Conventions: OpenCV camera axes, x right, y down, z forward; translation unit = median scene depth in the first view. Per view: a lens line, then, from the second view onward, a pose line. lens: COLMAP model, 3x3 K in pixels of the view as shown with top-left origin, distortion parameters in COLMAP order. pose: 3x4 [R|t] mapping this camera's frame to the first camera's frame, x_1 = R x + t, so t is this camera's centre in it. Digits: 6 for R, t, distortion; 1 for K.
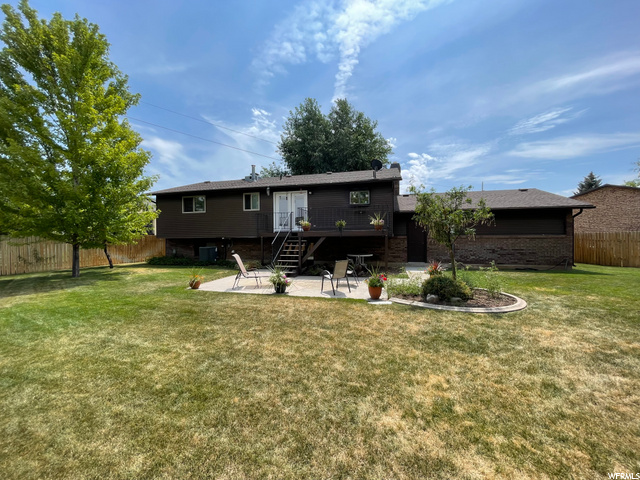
lens RADIAL K [[258.3, 0, 320.5], [0, 258.3, 239.2], [0, 0, 1]] dist [-0.002111, -0.000577]
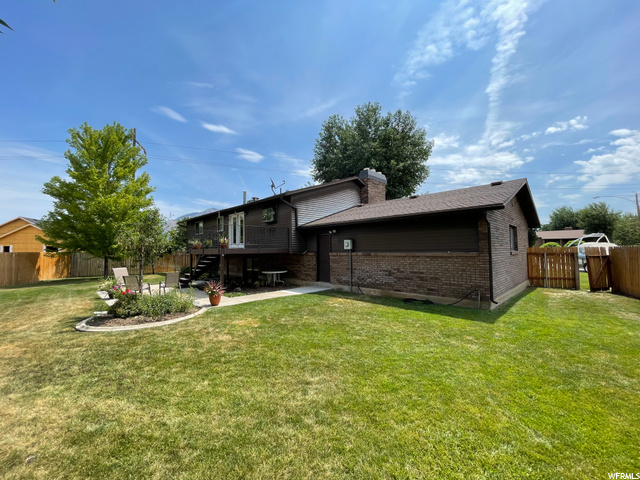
lens RADIAL K [[258.3, 0, 317.0], [0, 258.3, 240.8], [0, 0, 1]] dist [-0.002111, -0.000577]
pose [[0.866741, -0.021169, -0.498309, 0.792227], [-0.000778, 0.999040, -0.043794, -0.014279], [0.498758, 0.038346, 0.865893, 0.215884]]
